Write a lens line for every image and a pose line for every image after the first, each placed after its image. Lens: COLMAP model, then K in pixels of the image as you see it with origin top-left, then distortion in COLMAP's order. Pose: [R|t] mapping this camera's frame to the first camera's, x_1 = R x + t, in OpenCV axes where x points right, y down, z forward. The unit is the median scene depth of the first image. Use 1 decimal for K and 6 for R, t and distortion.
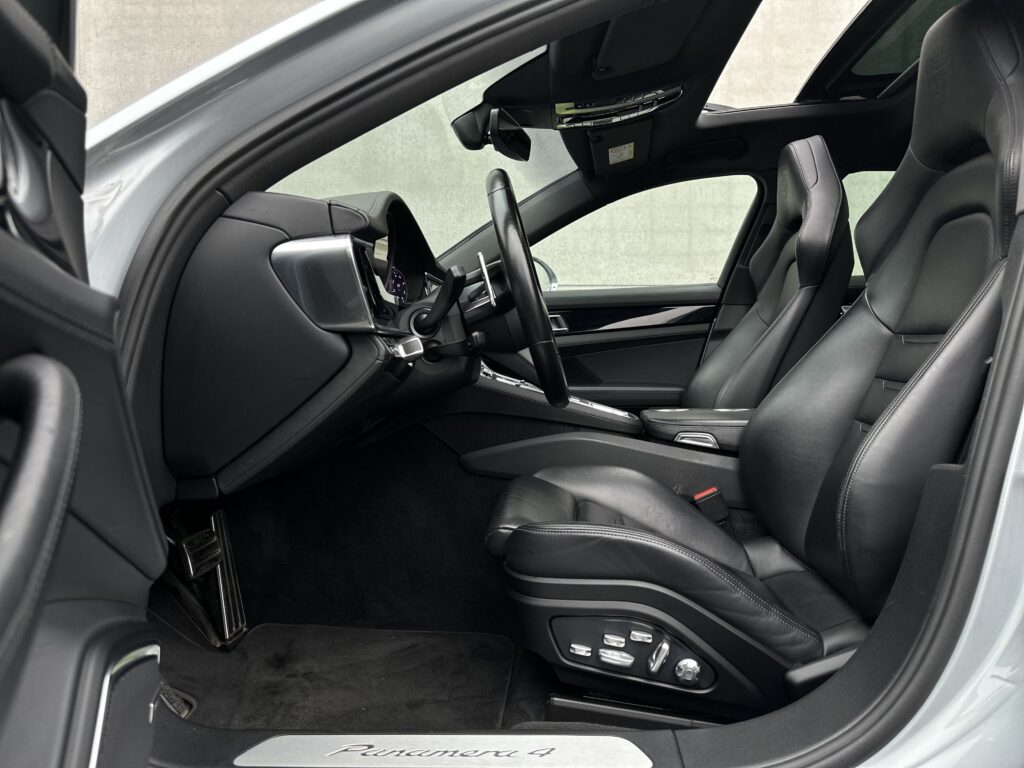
lens RADIAL K [[718.2, 0, 539.5], [0, 718.2, 384.7], [0, 0, 1]] dist [0.000425, -0.026173]
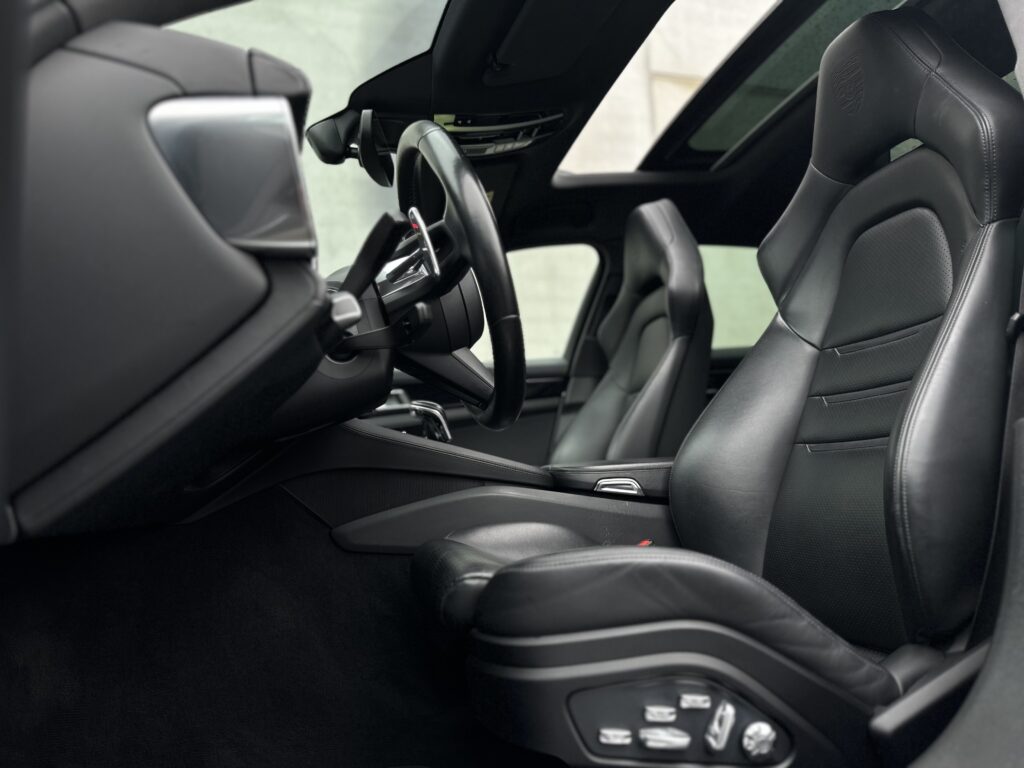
lens RADIAL K [[718.2, 0, 539.5], [0, 718.2, 384.7], [0, 0, 1]] dist [0.000425, -0.026173]
pose [[0.952839, -0.019001, 0.302882, -0.175277], [0.072089, 0.983642, -0.165079, 0.122705], [-0.294791, 0.179128, 0.938622, 0.266495]]
